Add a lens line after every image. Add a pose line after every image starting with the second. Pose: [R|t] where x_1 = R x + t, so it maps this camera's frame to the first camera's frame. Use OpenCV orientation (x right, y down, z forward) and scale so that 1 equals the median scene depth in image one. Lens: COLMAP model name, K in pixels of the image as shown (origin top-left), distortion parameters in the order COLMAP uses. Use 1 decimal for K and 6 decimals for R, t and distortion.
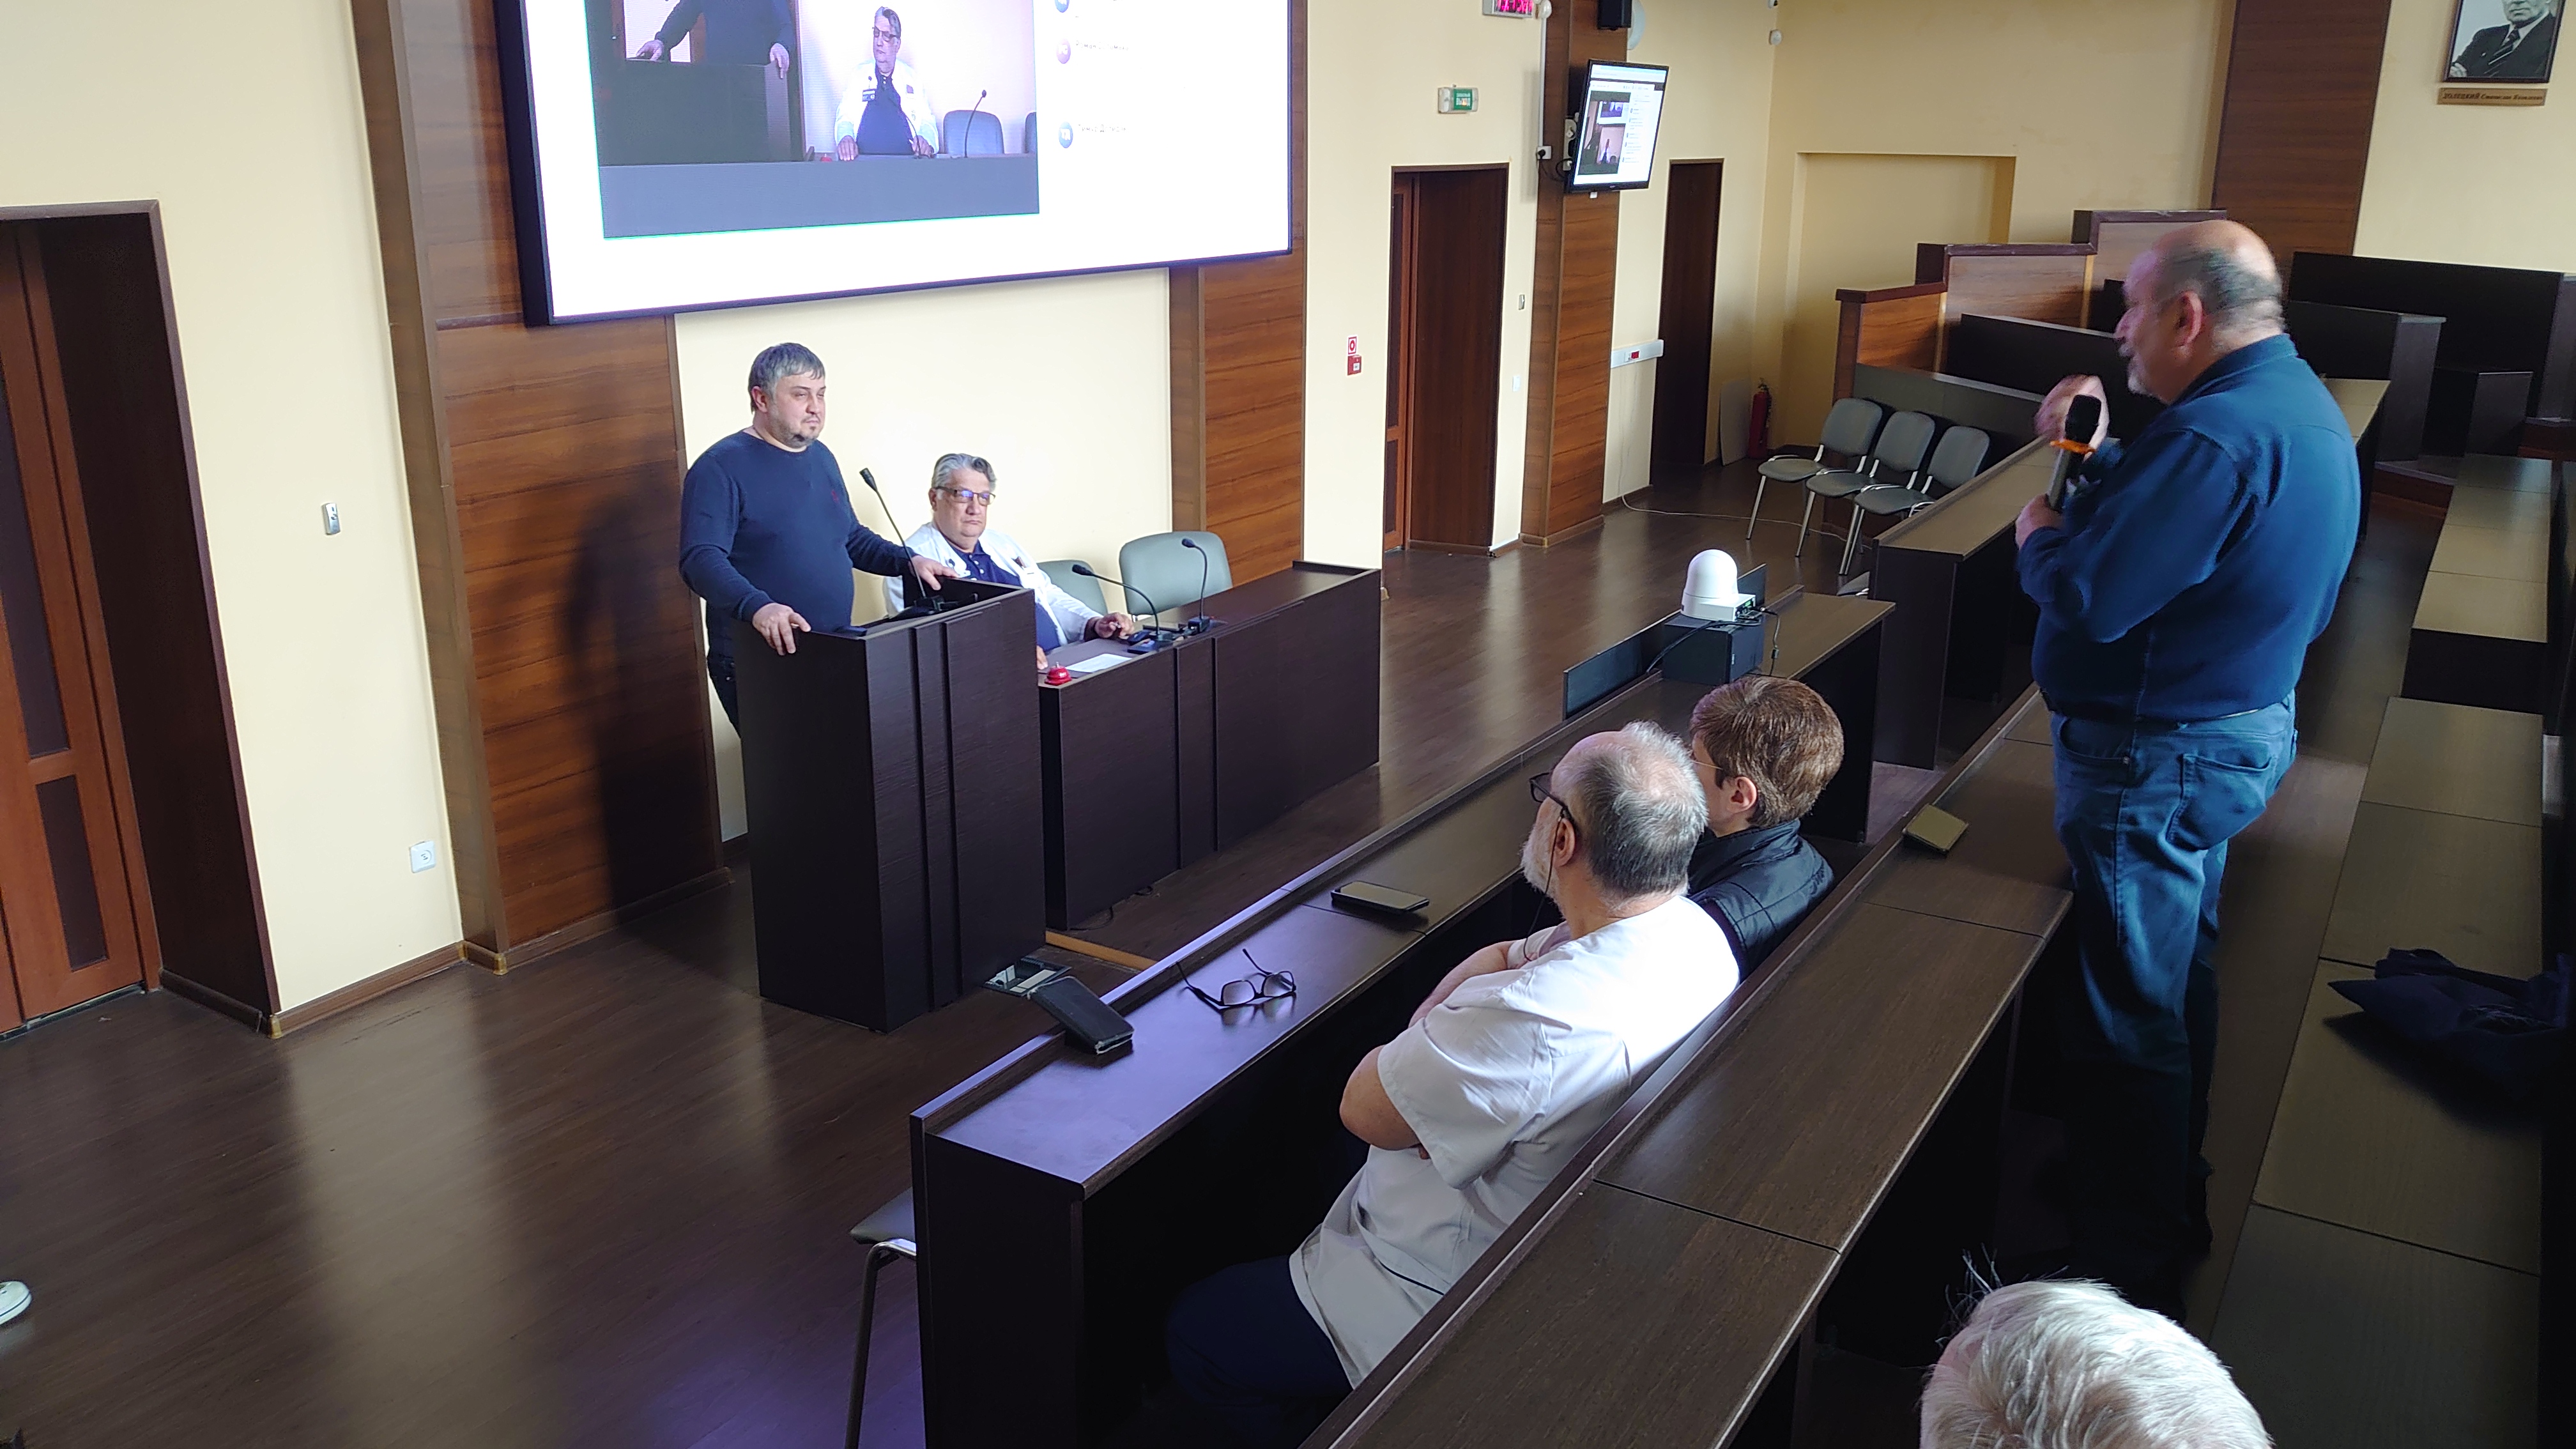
lens RADIAL K [[2049.4, 0, 1289.0], [0, 2049.4, 752.9], [0, 0, 1]] dist [-0.016093, 0.005734]
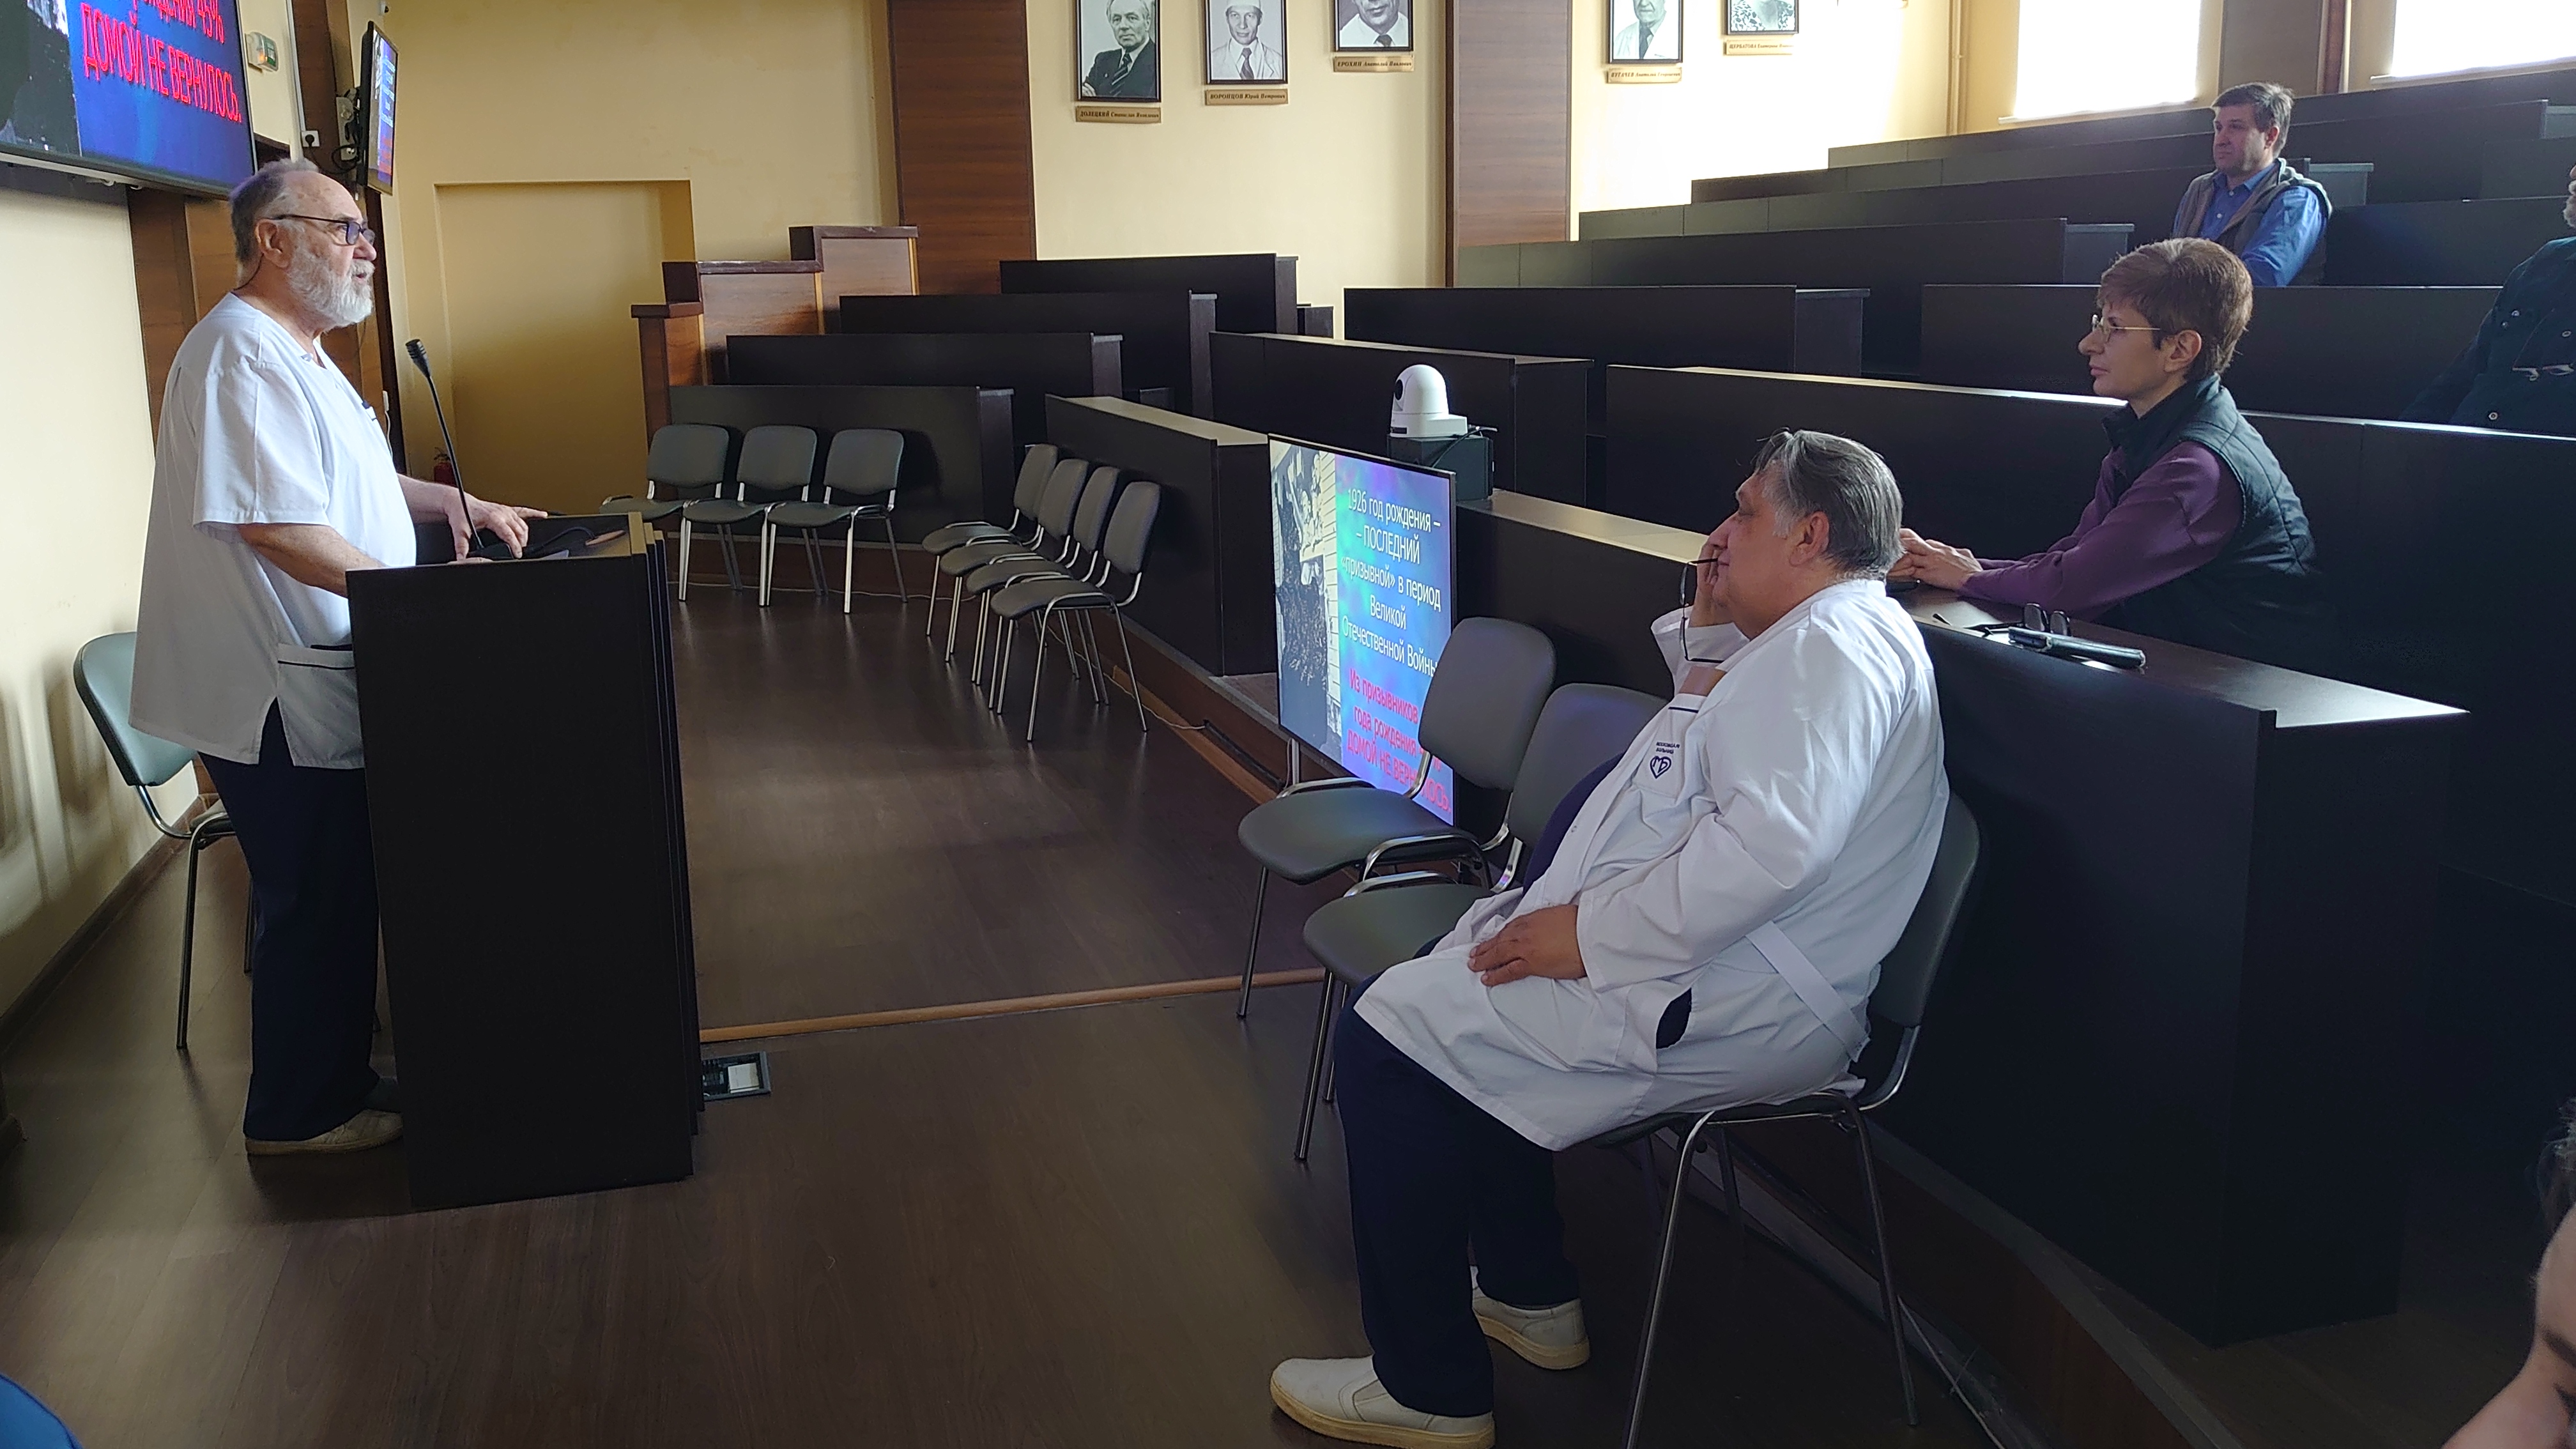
lens RADIAL K [[2322.1, 0, 1292.2], [0, 2322.1, 720.6], [0, 0, 1]] dist [0.049020, -0.001495]
pose [[0.698656, -0.160030, 0.697330, -0.463044], [0.237309, 0.971321, -0.014852, 0.053645], [-0.674955, 0.175859, 0.716596, 0.197035]]
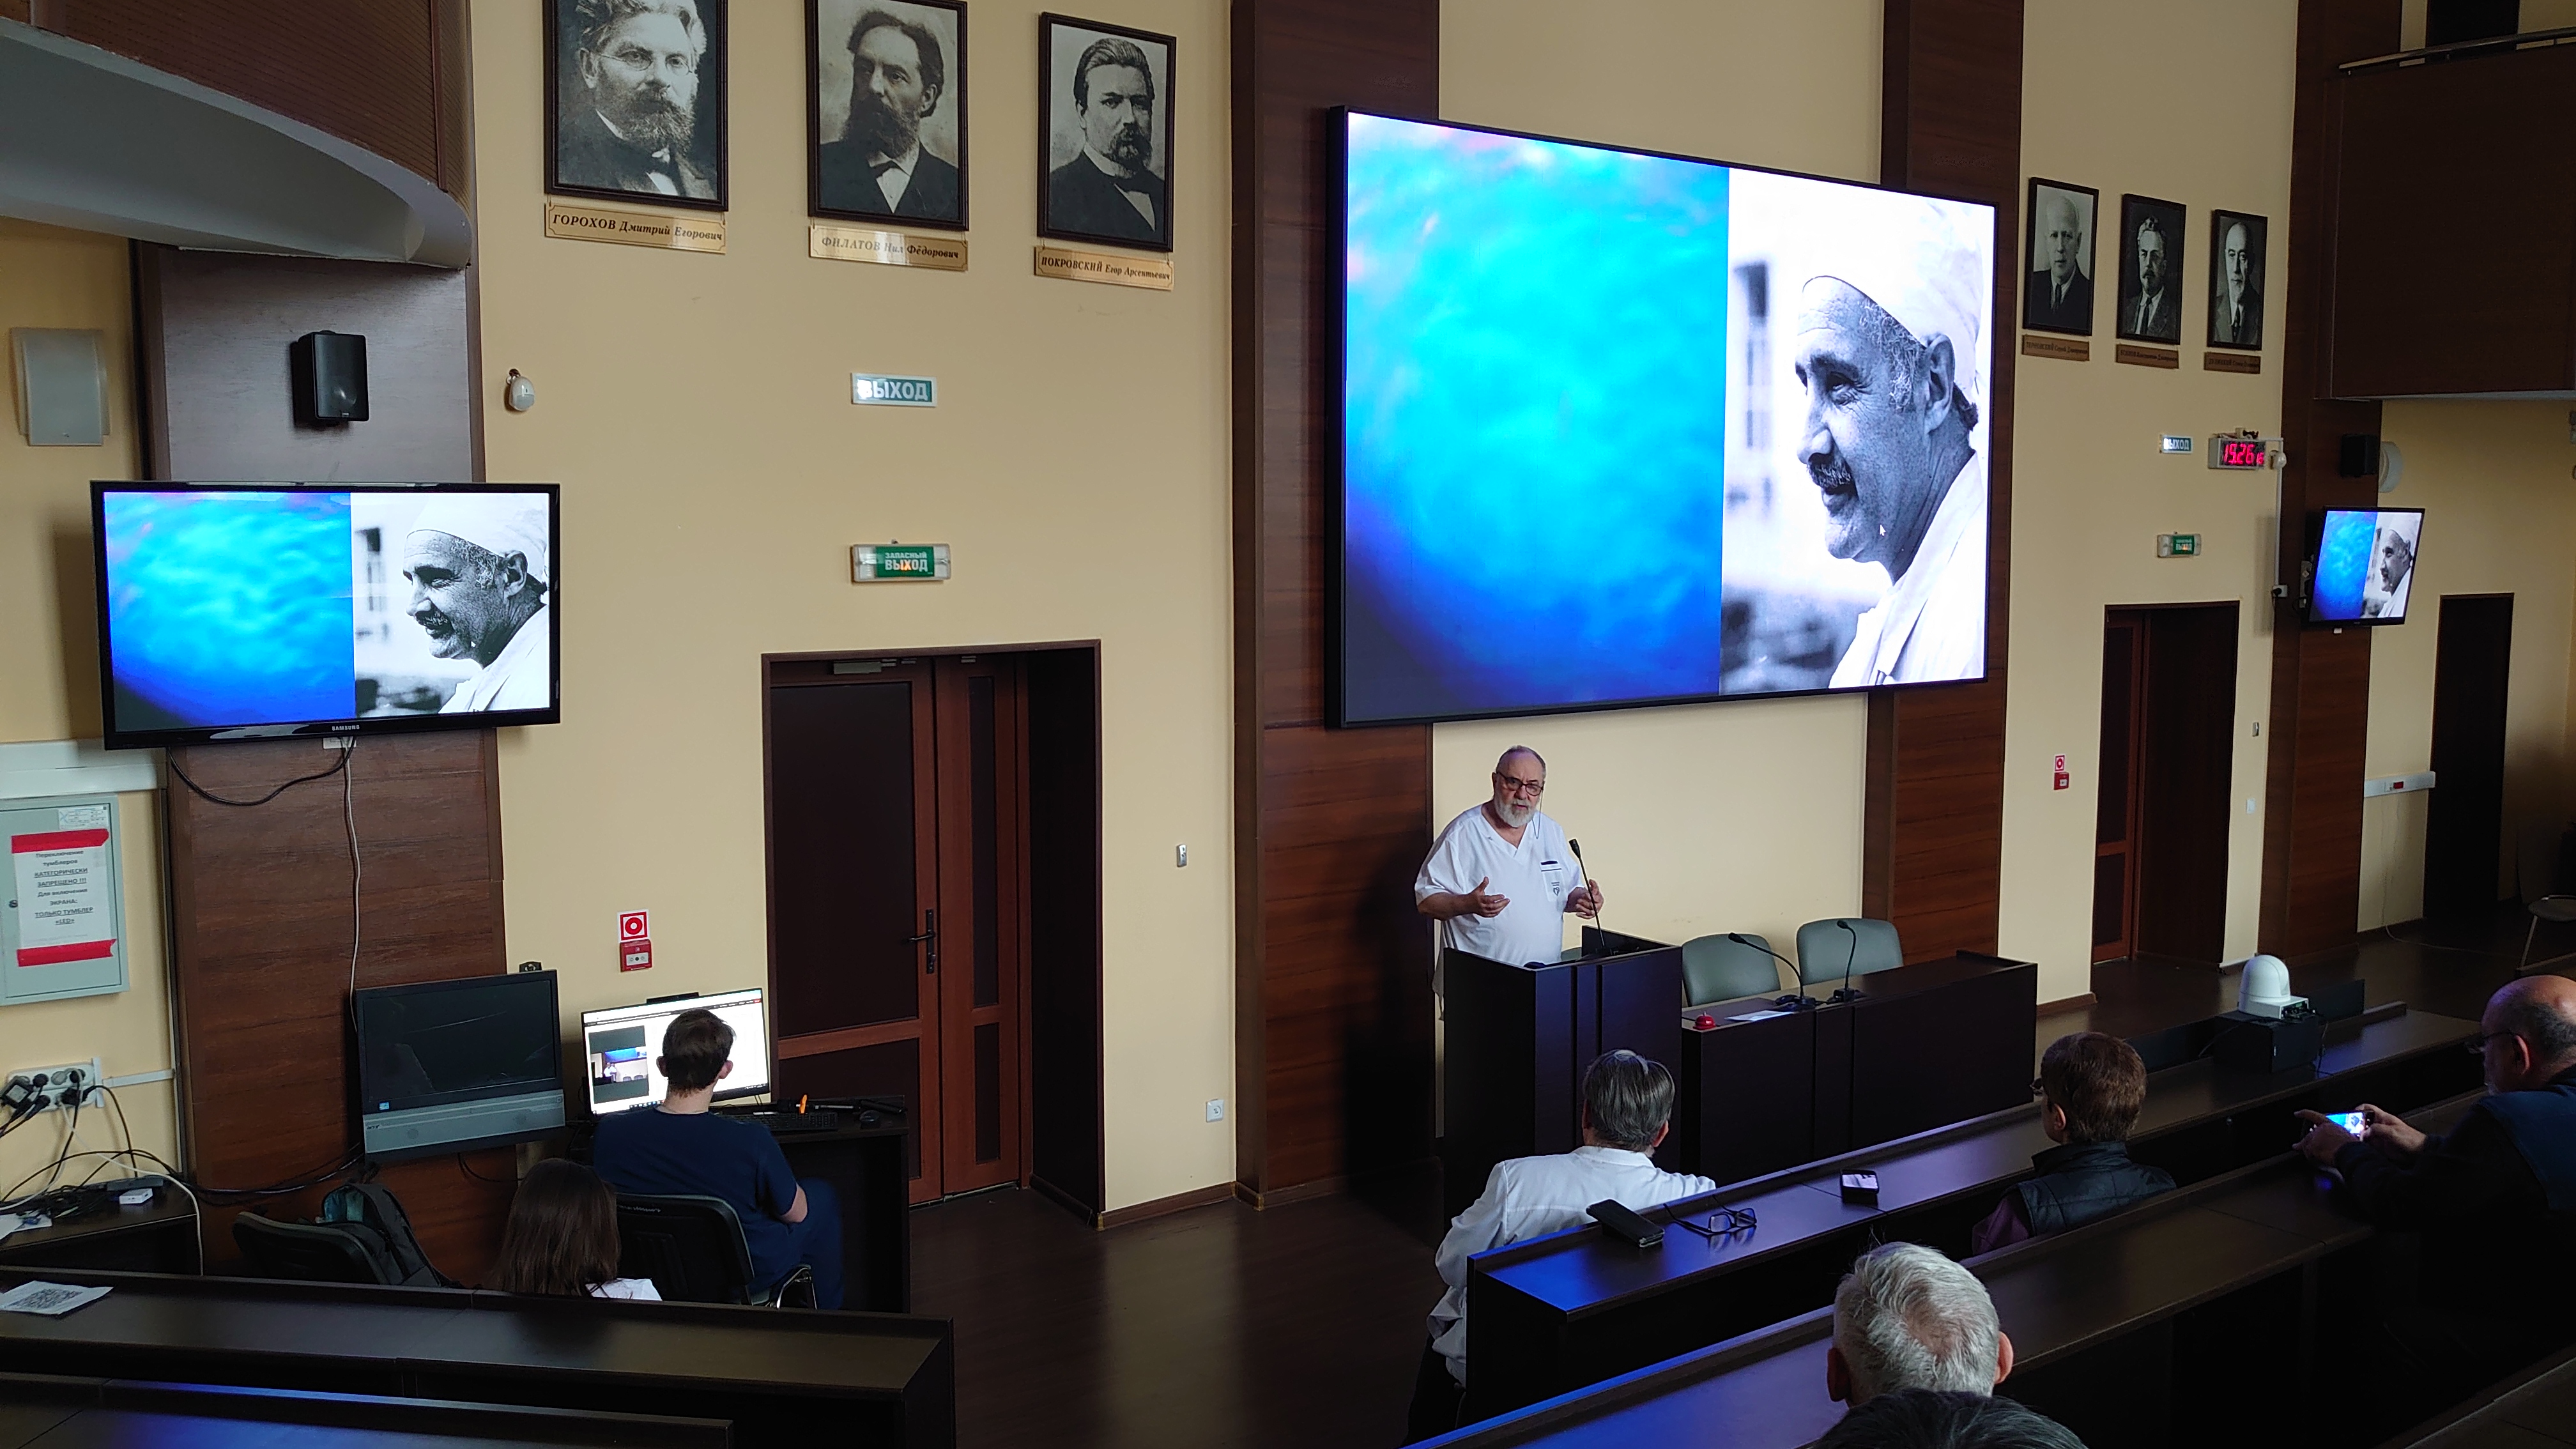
lens RADIAL K [[2049.4, 0, 1266.0], [0, 2049.4, 718.4], [0, 0, 1]] dist [-0.016093, 0.005734]
pose [[0.916209, 0.032560, -0.399375, 0.111331], [-0.113936, 0.976722, -0.181752, 0.032359], [0.384160, 0.212026, 0.898591, -0.204825]]
